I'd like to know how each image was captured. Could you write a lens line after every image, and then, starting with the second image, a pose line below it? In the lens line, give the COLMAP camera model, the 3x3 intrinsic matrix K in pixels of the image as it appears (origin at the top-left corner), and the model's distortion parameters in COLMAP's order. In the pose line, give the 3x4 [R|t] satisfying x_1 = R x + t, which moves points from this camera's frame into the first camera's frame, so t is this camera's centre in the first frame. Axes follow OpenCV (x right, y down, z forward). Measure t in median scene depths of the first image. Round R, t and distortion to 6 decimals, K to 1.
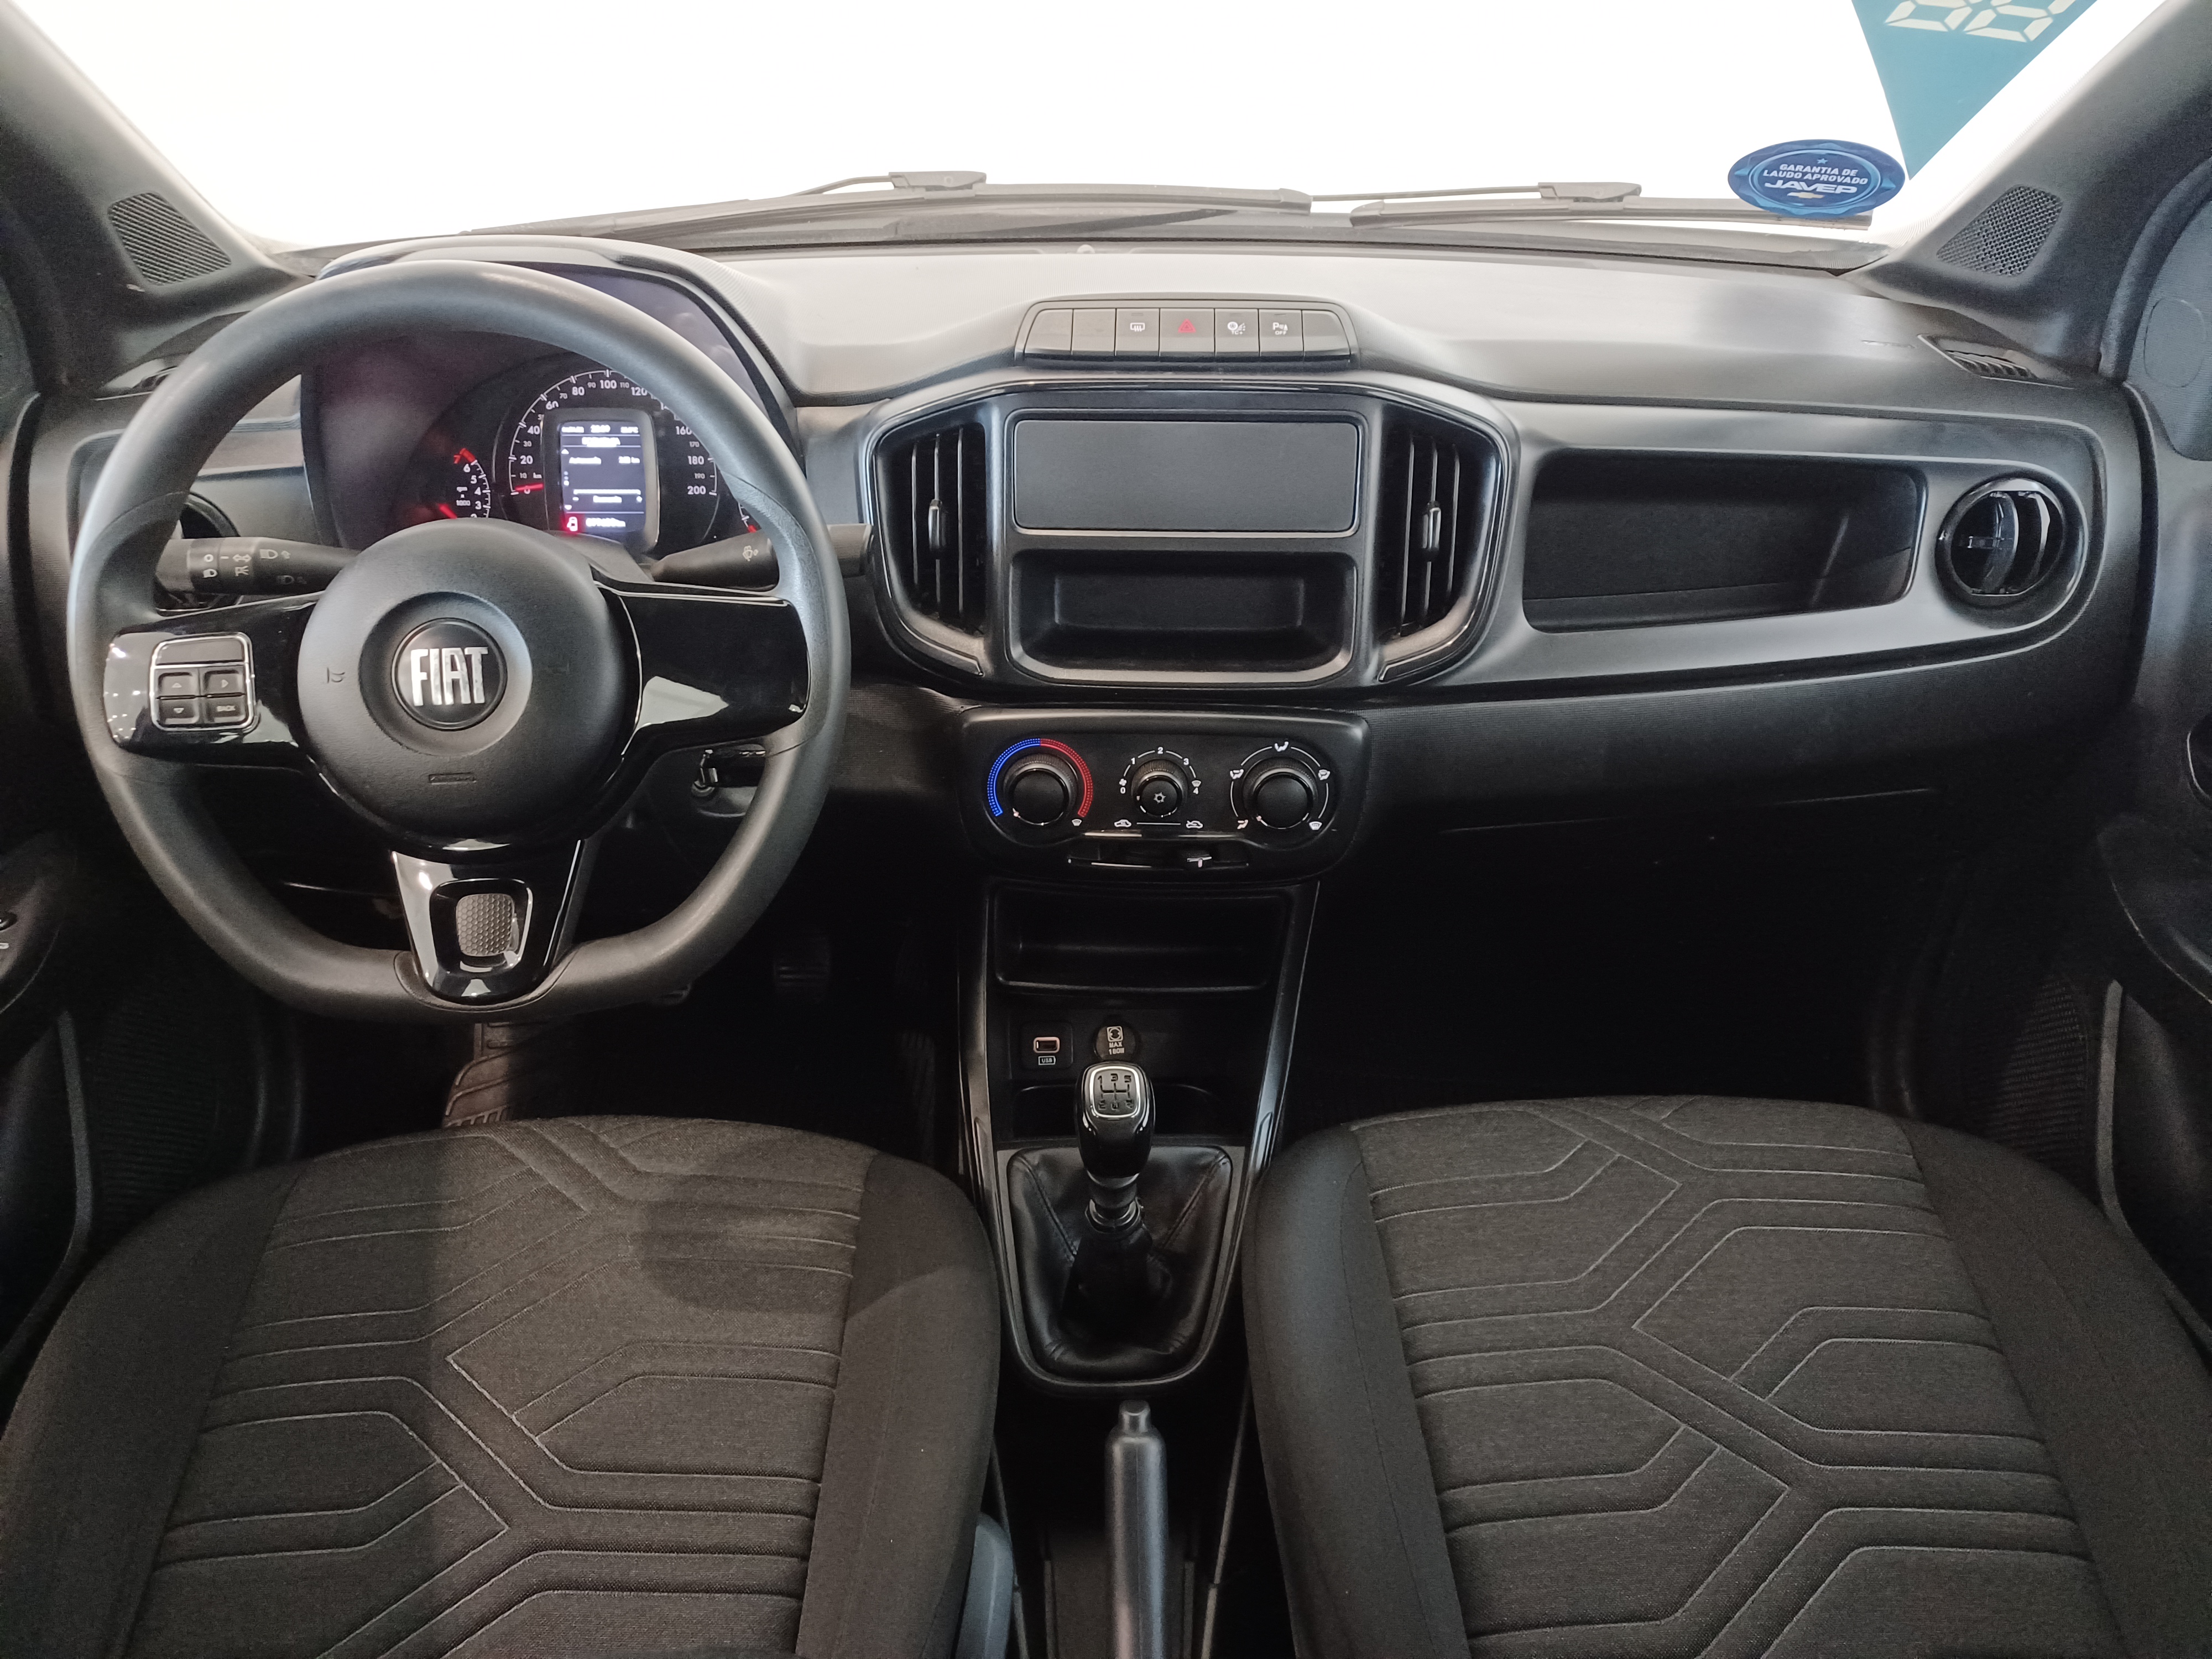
lens RADIAL K [[1609.3, 0, 1115.6], [0, 1609.3, 832.4], [0, 0, 1]] dist [0.014862, 0.001459]
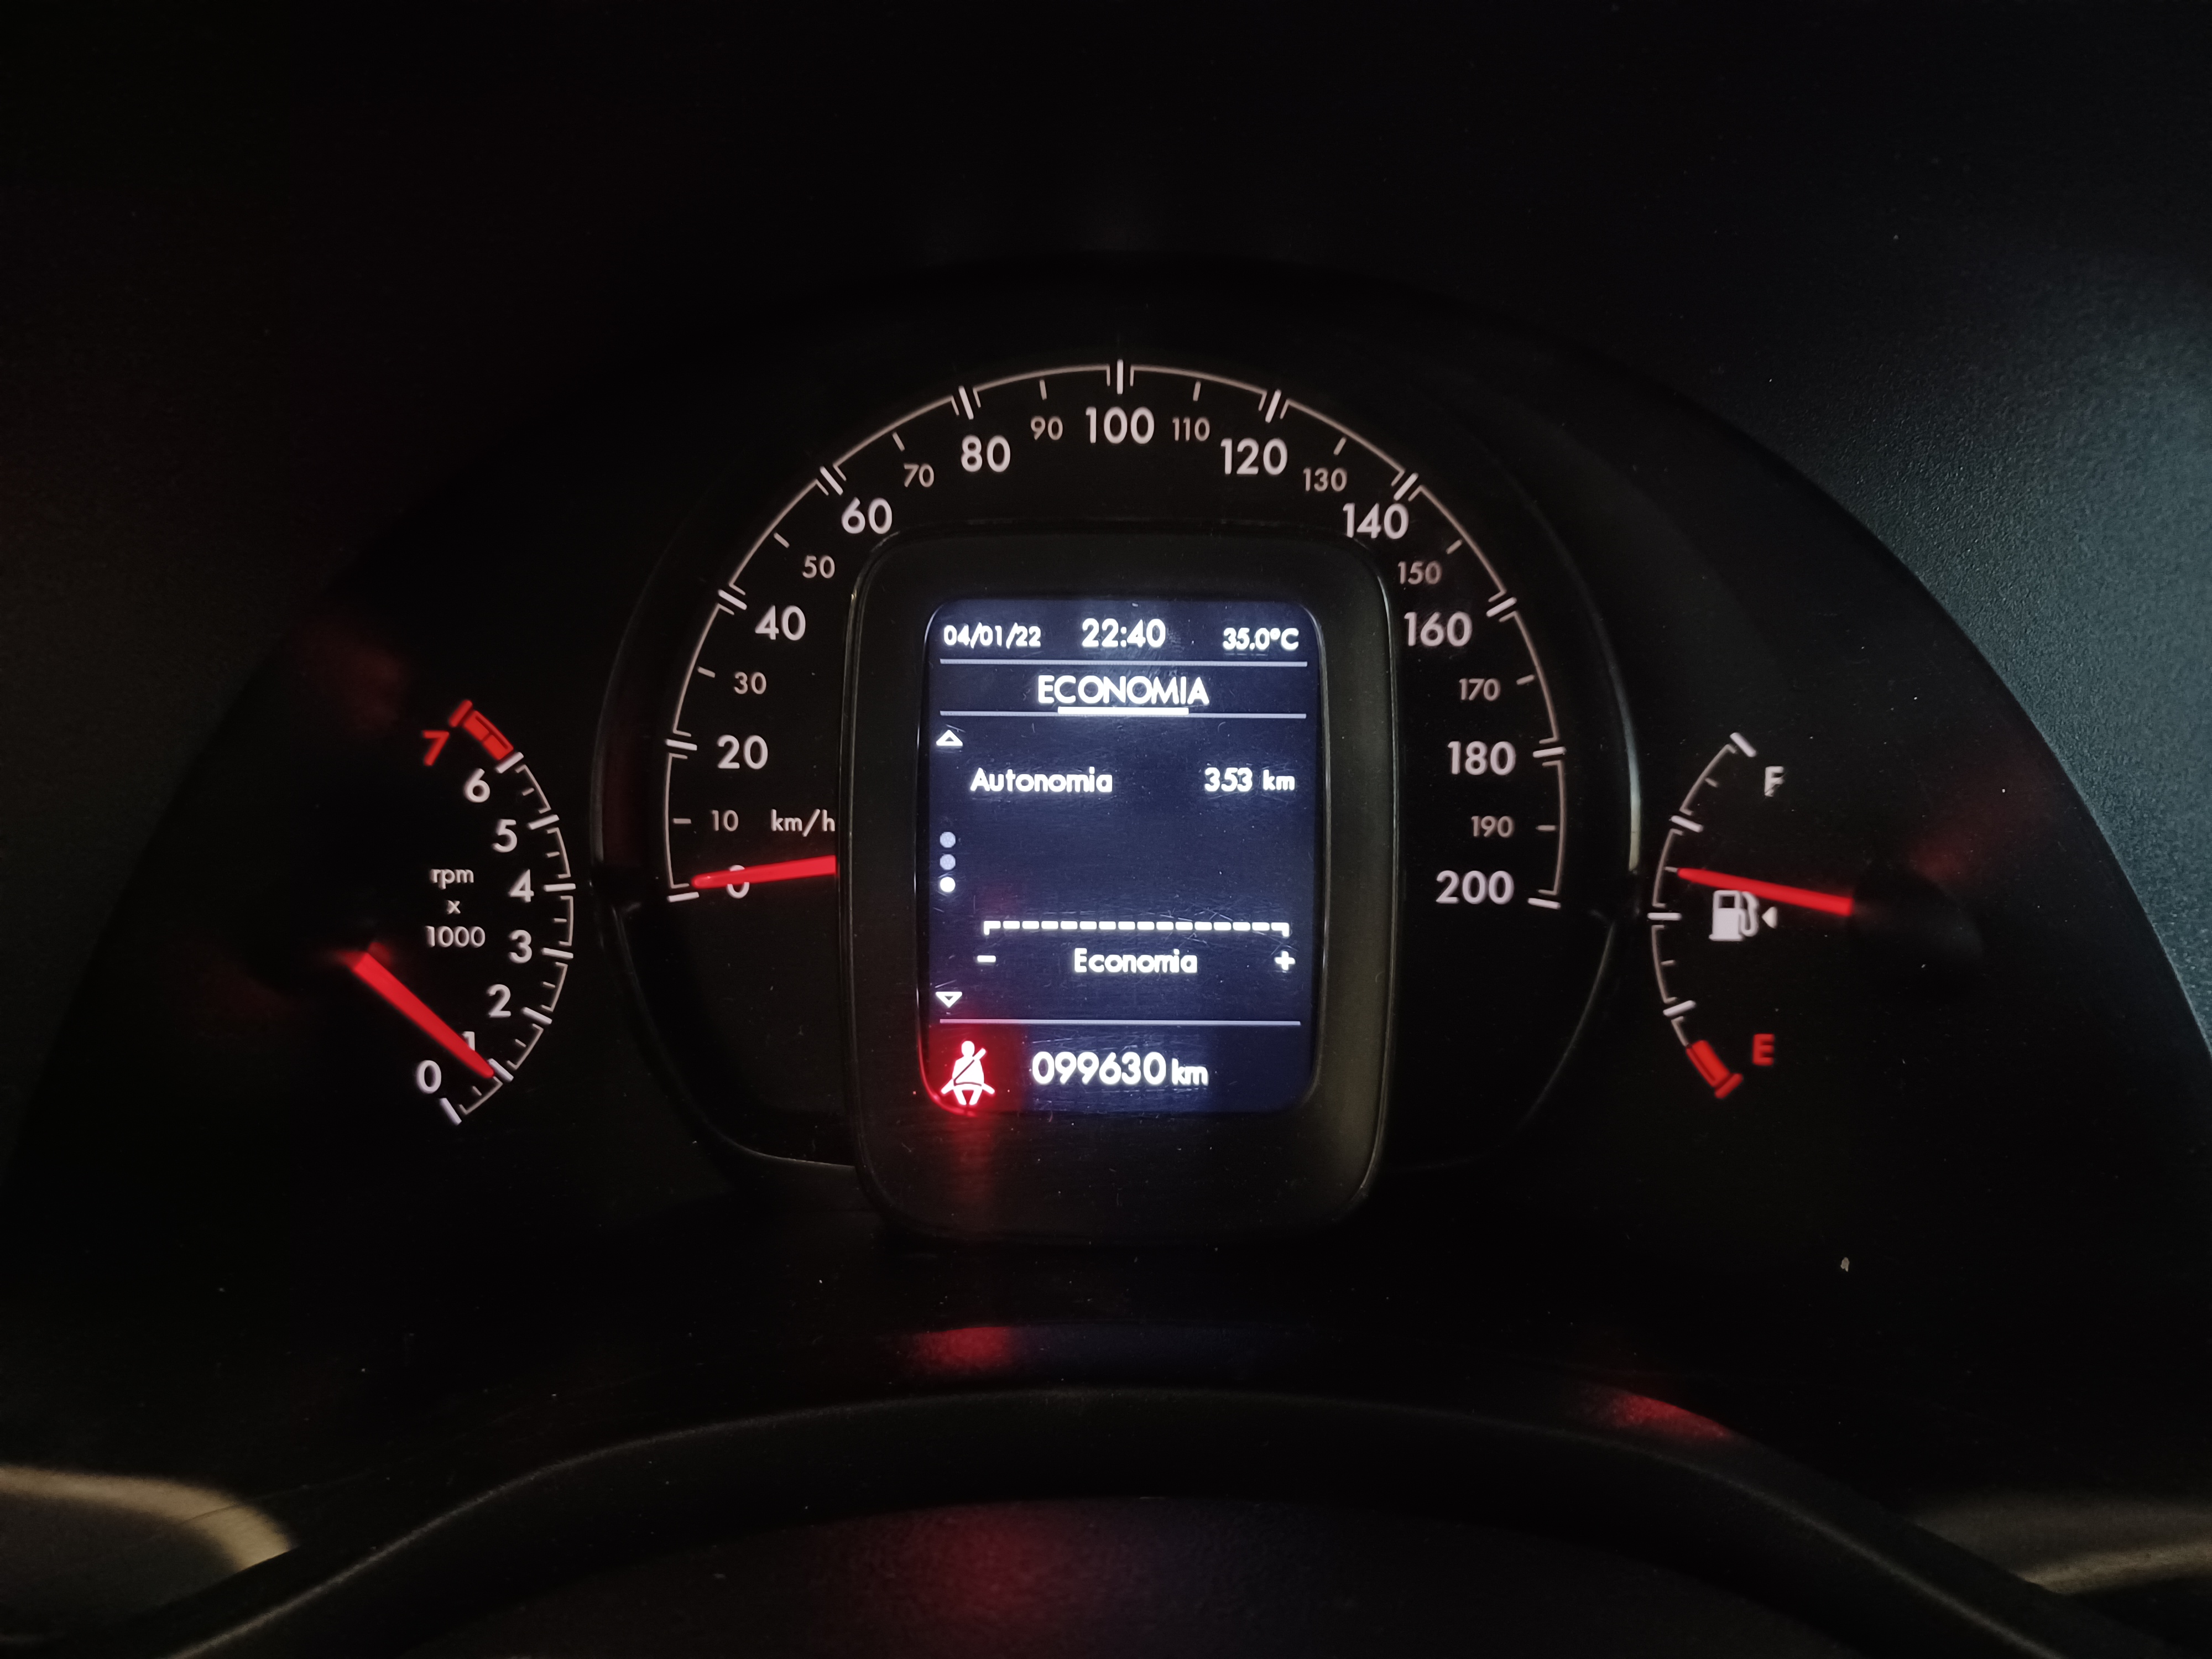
lens RADIAL K [[1609.3, 0, 1097.7], [0, 1609.3, 826.3], [0, 0, 1]] dist [0.014862, 0.001459]
pose [[0.999905, 0.013527, -0.002580, -0.316277], [-0.013638, 0.998695, -0.049211, -0.211220], [0.001911, 0.049242, 0.998785, 0.779868]]
